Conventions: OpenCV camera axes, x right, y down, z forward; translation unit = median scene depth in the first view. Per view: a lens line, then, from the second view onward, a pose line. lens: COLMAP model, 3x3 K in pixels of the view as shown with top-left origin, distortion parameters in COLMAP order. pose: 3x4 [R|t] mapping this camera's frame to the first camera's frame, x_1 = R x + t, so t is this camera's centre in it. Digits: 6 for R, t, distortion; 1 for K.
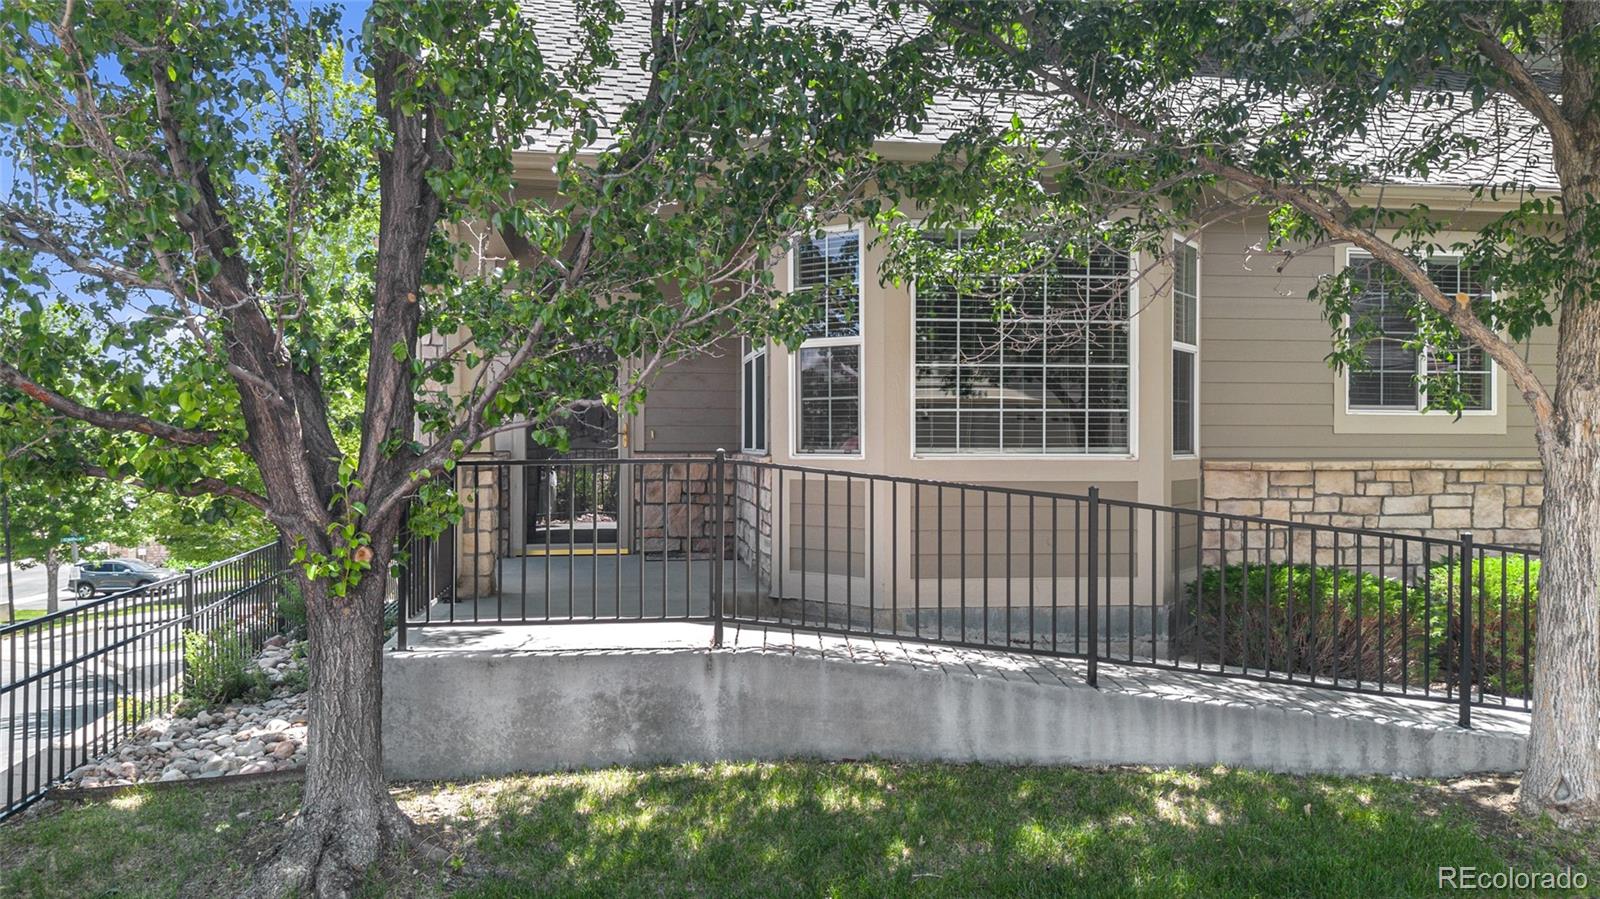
lens RADIAL K [[1172.3, 0, 800.3], [0, 1172.3, 440.0], [0, 0, 1]] dist [0.073220, -0.123090]
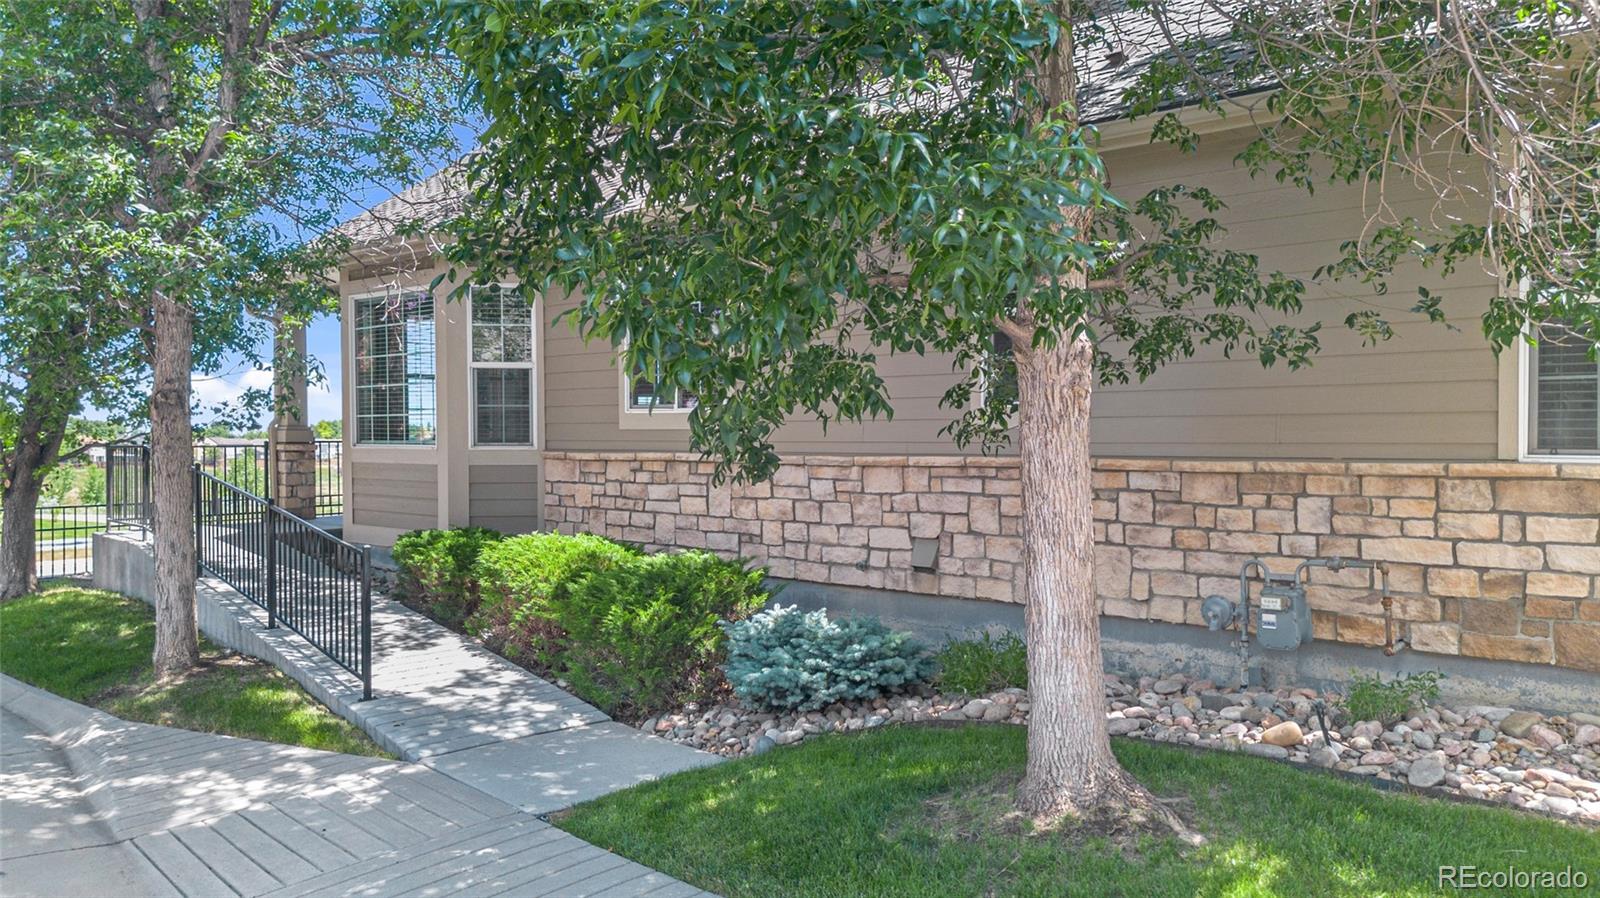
lens RADIAL K [[1172.3, 0, 800.3], [0, 1172.3, 439.5], [0, 0, 1]] dist [0.073220, -0.123090]
pose [[0.654160, 0.000682, -0.756356, 1.461824], [-0.000174, 1.000000, 0.000751, 0.003552], [0.756356, -0.000359, 0.654160, 0.361329]]
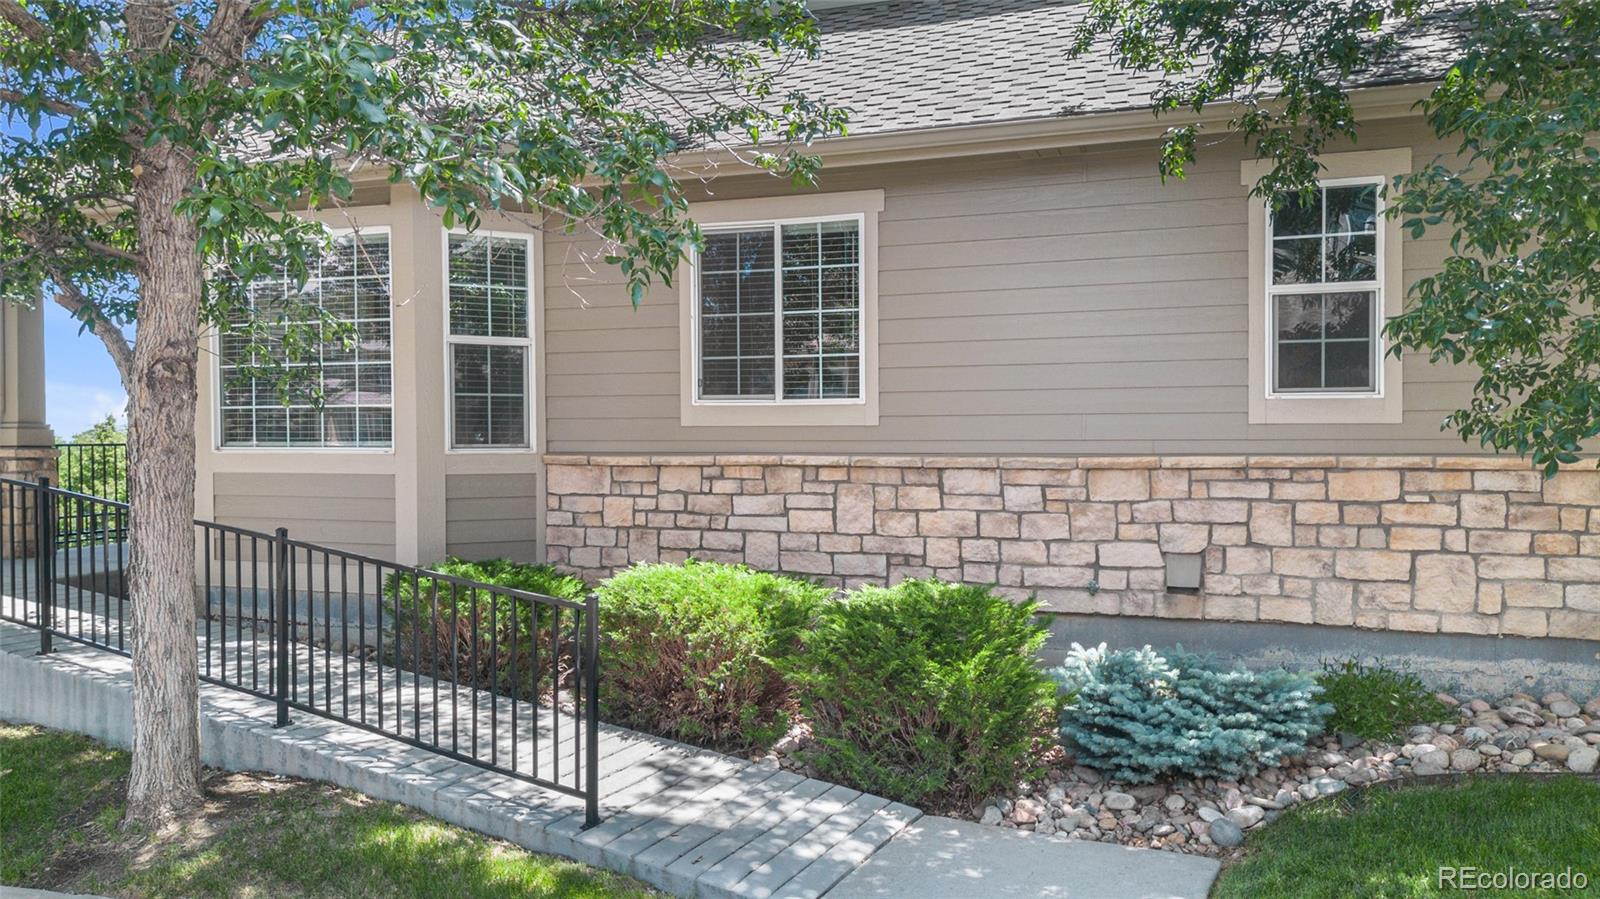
lens RADIAL K [[1172.3, 0, 800.3], [0, 1172.3, 440.0], [0, 0, 1]] dist [0.073220, -0.123090]
pose [[0.887537, -0.003395, -0.460725, 0.957077], [0.003007, 0.999994, -0.001576, 0.006998], [0.460727, 0.000013, 0.887542, 0.221585]]
